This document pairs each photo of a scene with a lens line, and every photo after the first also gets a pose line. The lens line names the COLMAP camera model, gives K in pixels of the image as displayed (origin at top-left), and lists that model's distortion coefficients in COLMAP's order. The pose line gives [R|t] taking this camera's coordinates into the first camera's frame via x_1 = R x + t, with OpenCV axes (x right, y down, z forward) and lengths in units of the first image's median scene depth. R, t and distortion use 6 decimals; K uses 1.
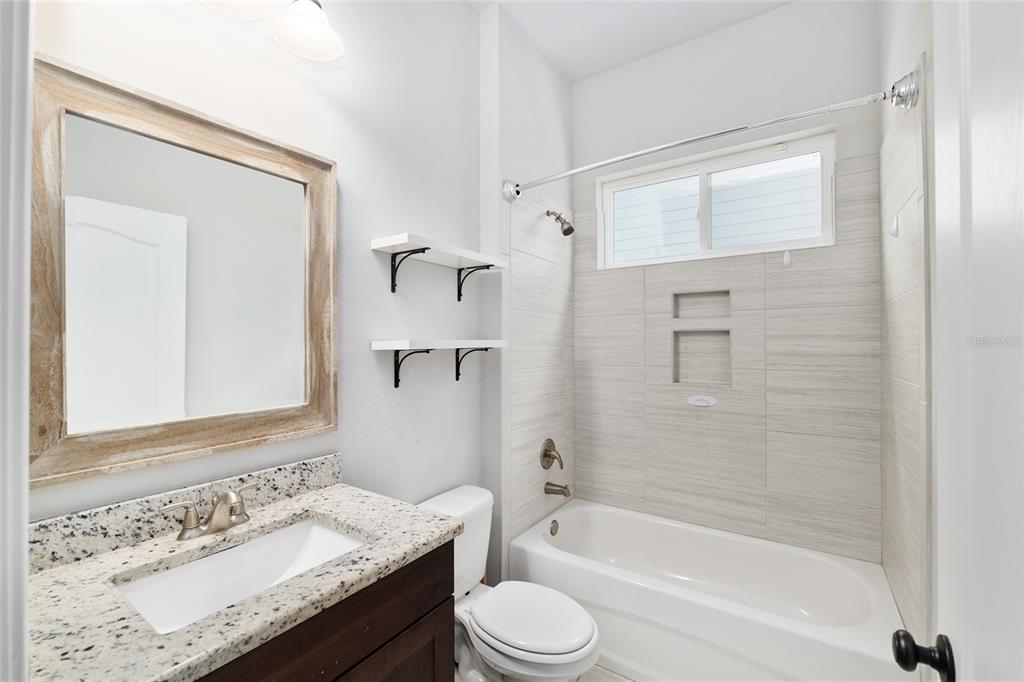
lens RADIAL K [[423.7, 0, 514.7], [0, 423.7, 345.4], [0, 0, 1]] dist [-0.004516, -0.000495]
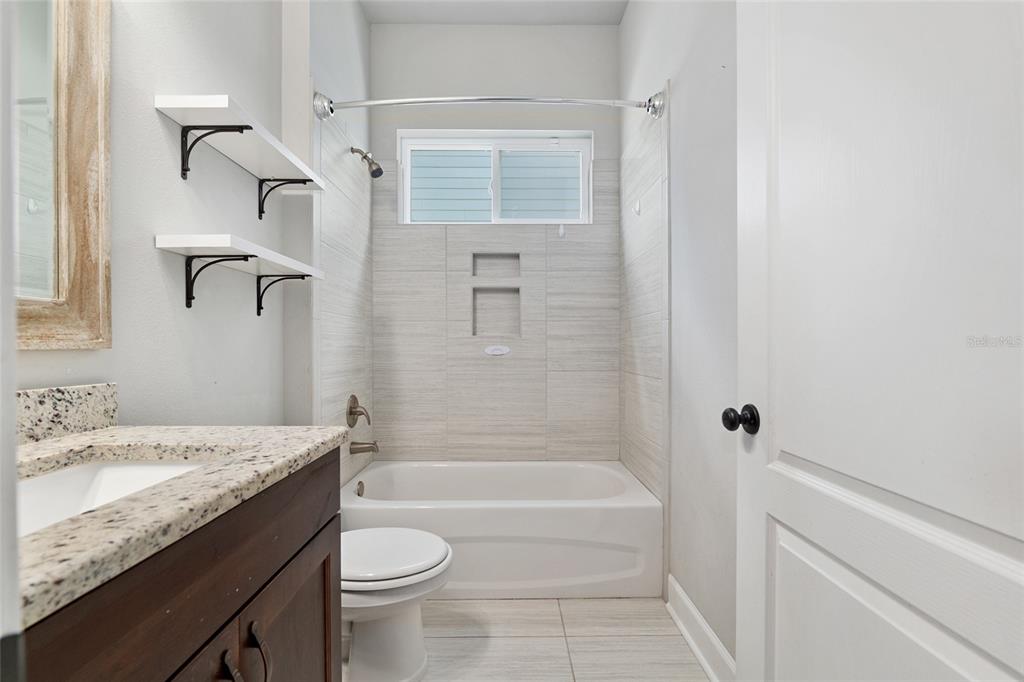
lens RADIAL K [[423.7, 0, 514.7], [0, 423.7, 345.4], [0, 0, 1]] dist [-0.004516, -0.000495]
pose [[0.830645, -0.004010, 0.556788, -0.219640], [-0.001056, 0.999961, 0.008777, 0.162043], [-0.556802, -0.007878, 0.830608, 0.056973]]
